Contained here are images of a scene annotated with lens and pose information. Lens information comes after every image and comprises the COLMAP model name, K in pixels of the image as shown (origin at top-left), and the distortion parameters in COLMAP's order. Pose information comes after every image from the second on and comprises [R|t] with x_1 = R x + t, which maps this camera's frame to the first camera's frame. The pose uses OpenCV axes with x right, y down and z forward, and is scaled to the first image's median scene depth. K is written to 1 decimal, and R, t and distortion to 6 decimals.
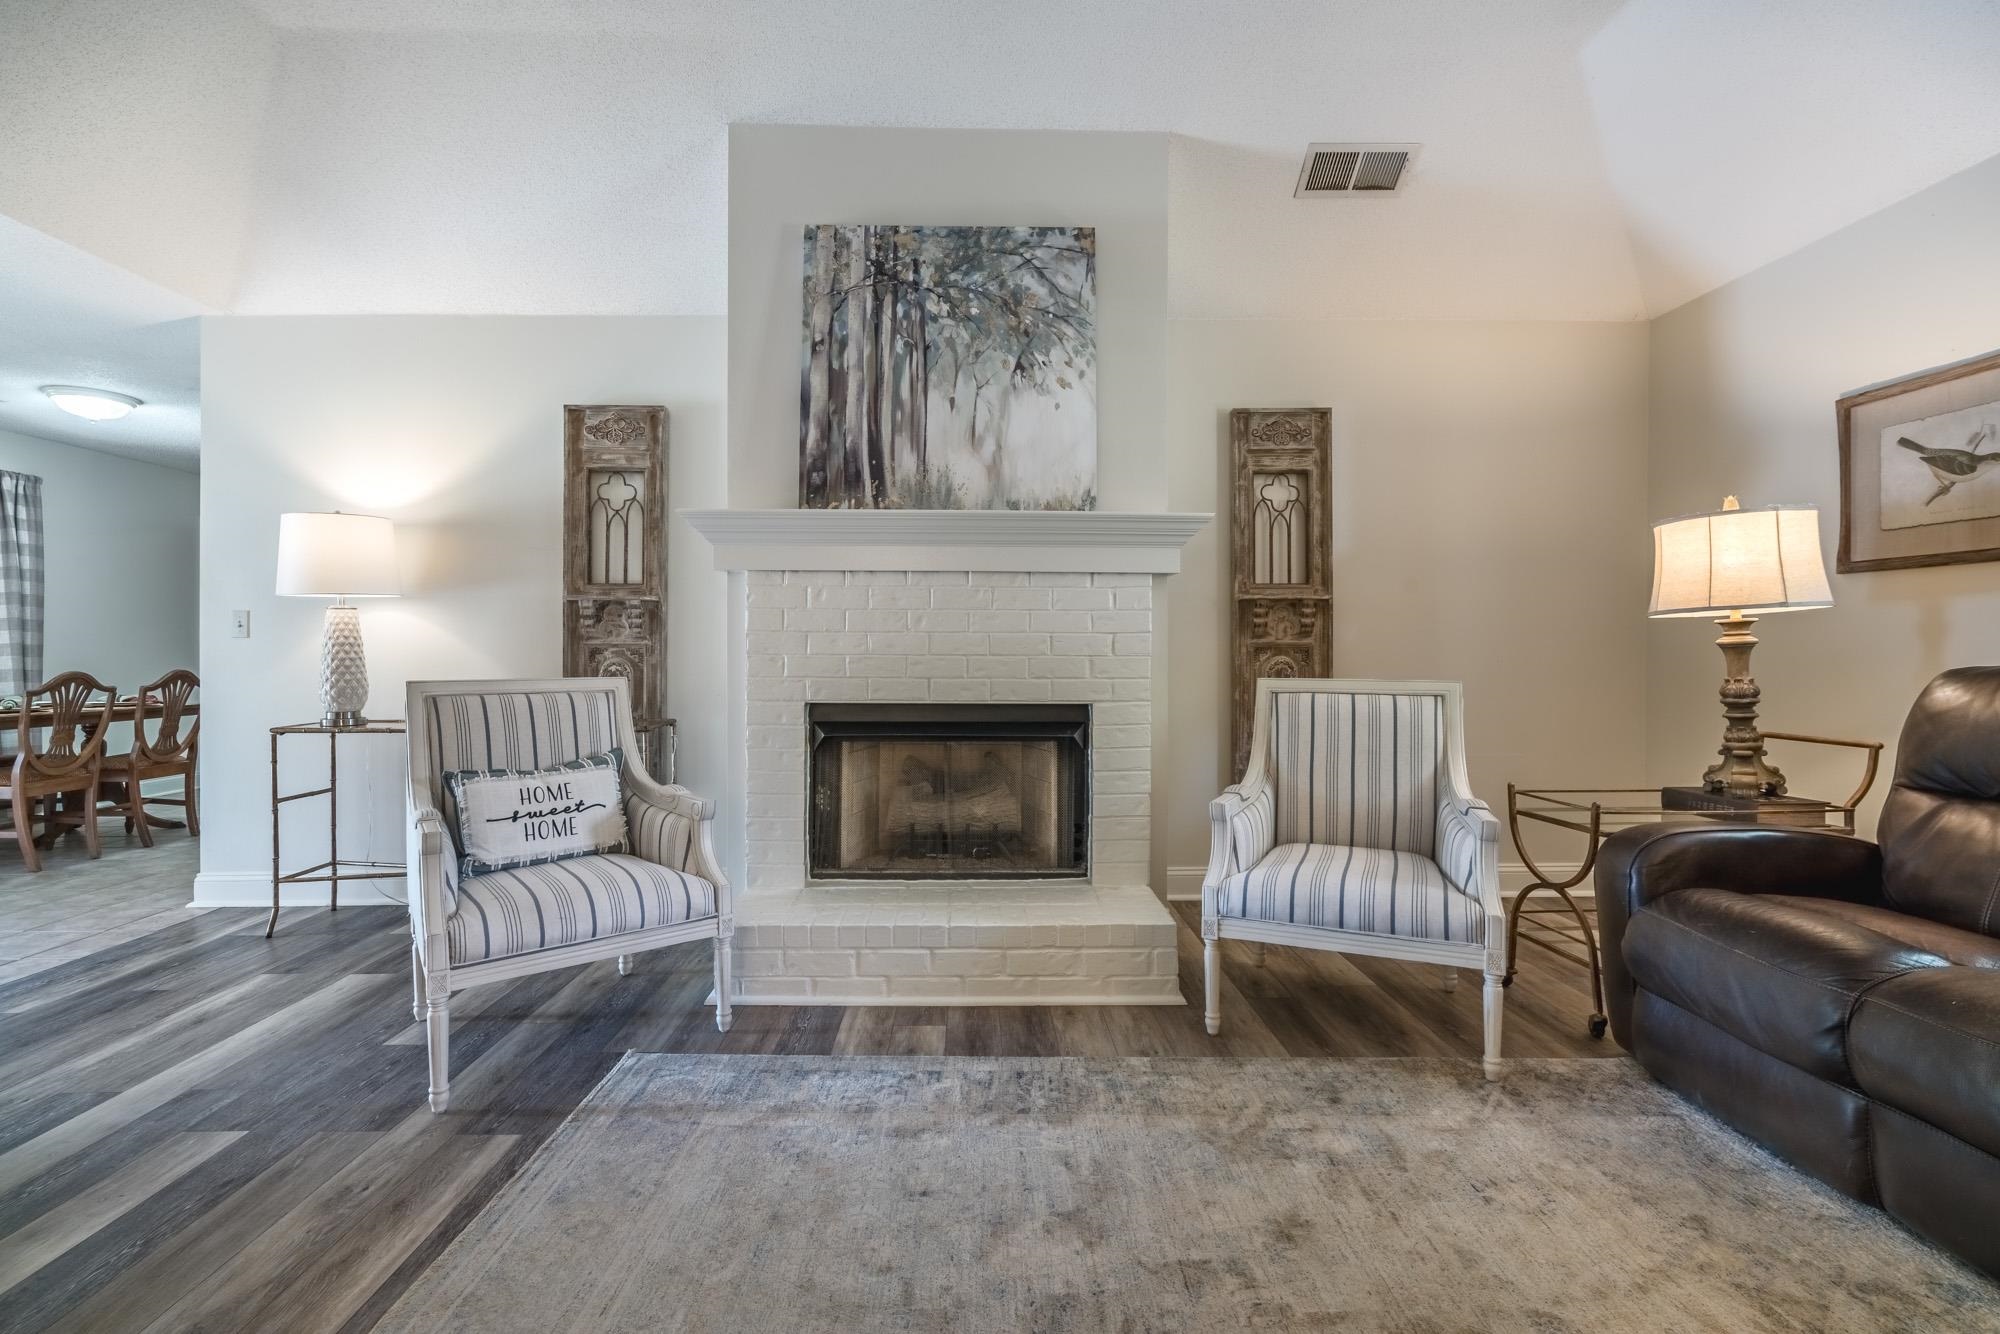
lens RADIAL K [[918.0, 0, 978.6], [0, 918.0, 661.3], [0, 0, 1]] dist [-0.009451, 0.002884]
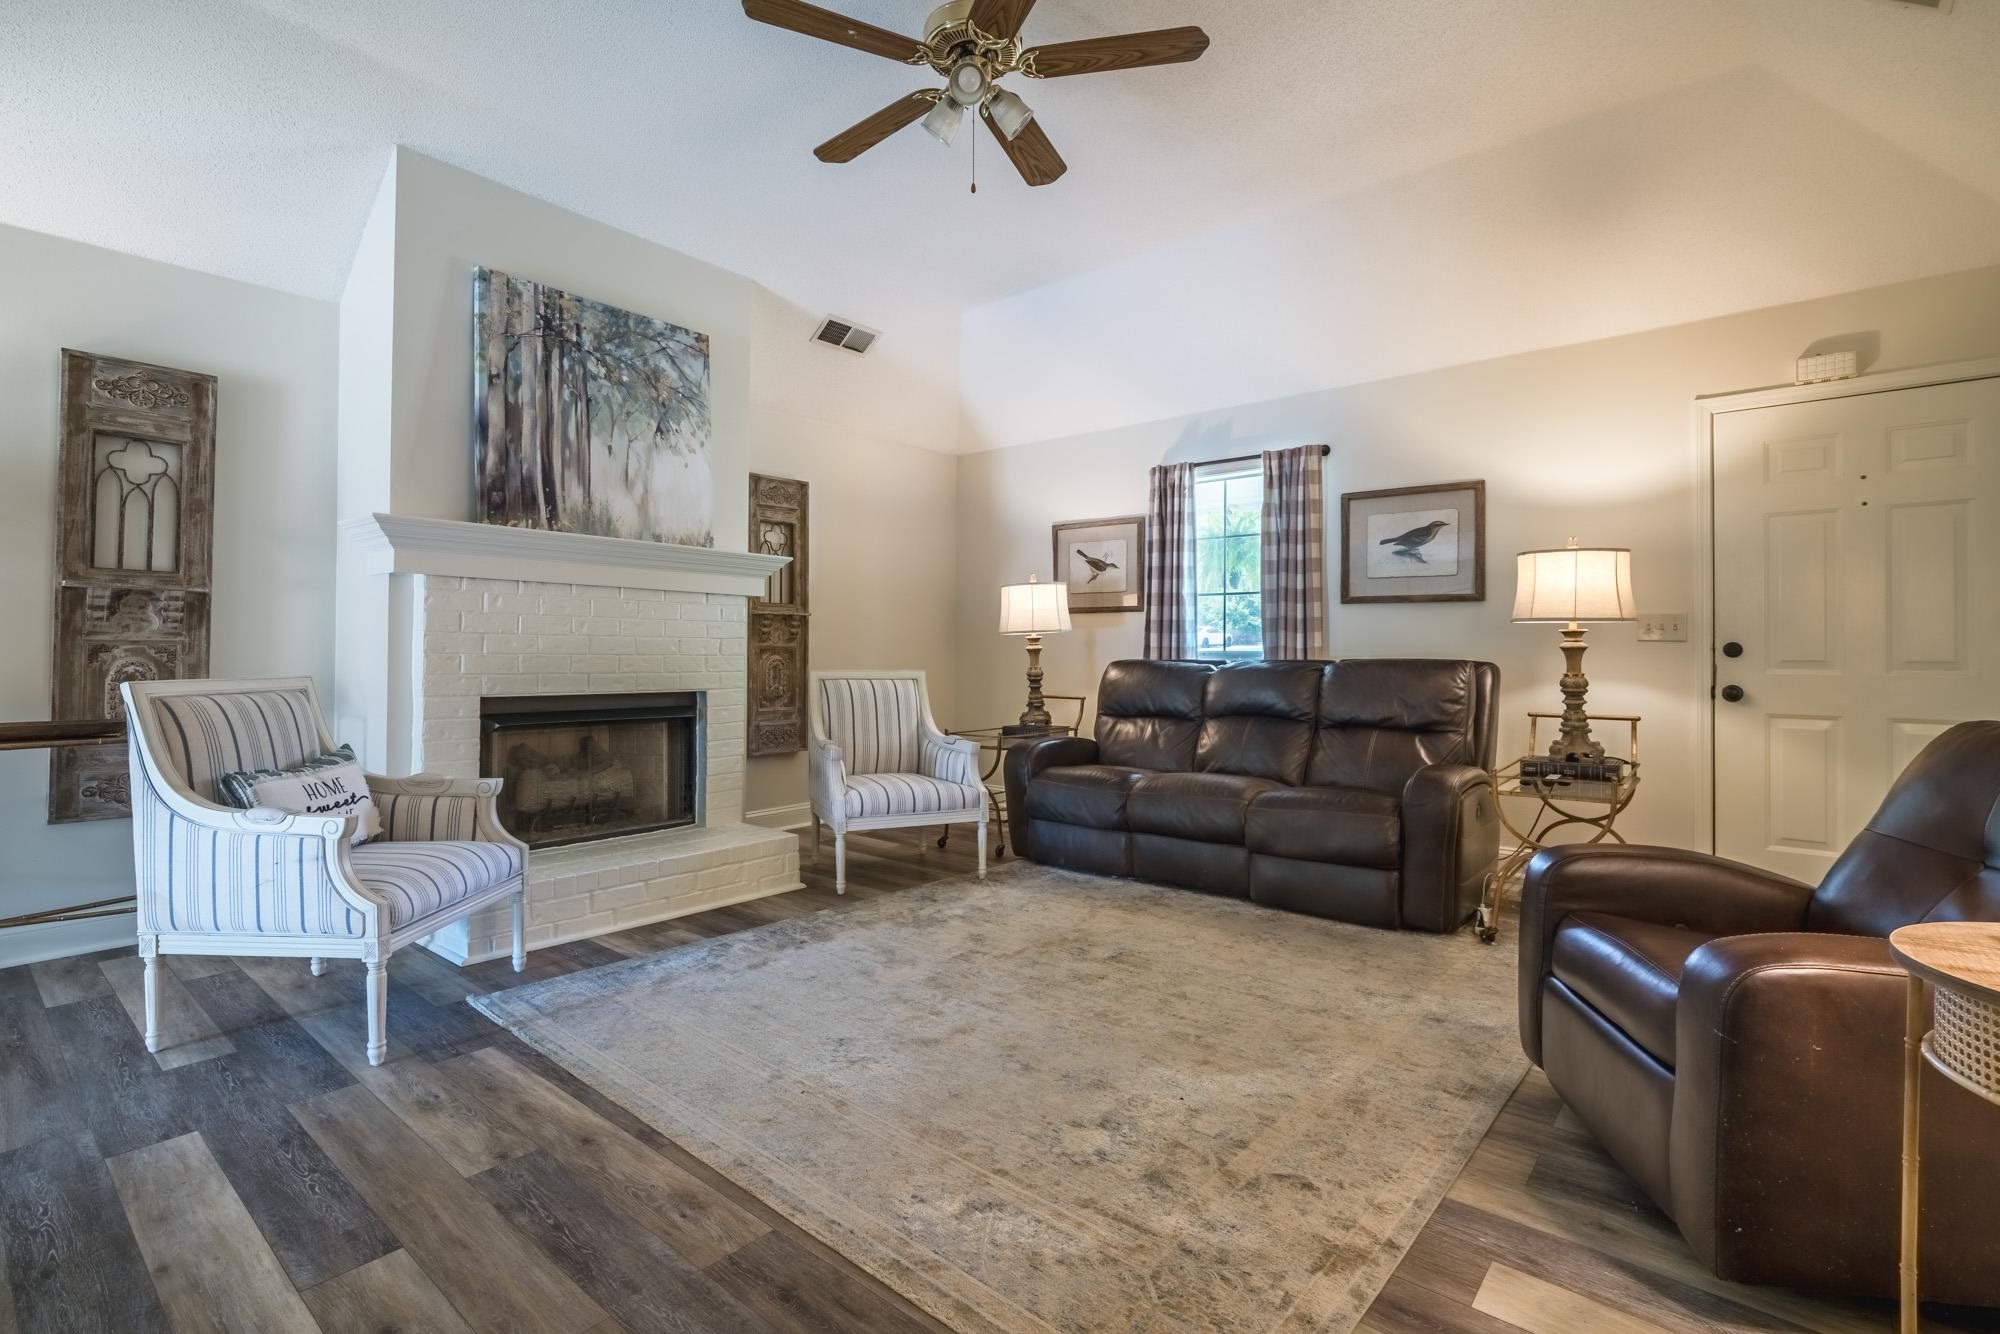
lens RADIAL K [[918.0, 0, 992.5], [0, 918.0, 657.5], [0, 0, 1]] dist [-0.009451, 0.002884]
pose [[0.657155, -0.000409, 0.753755, -0.615267], [0.002484, 0.999996, -0.001623, 0.000602], [-0.753751, 0.002939, 0.657153, -0.194059]]
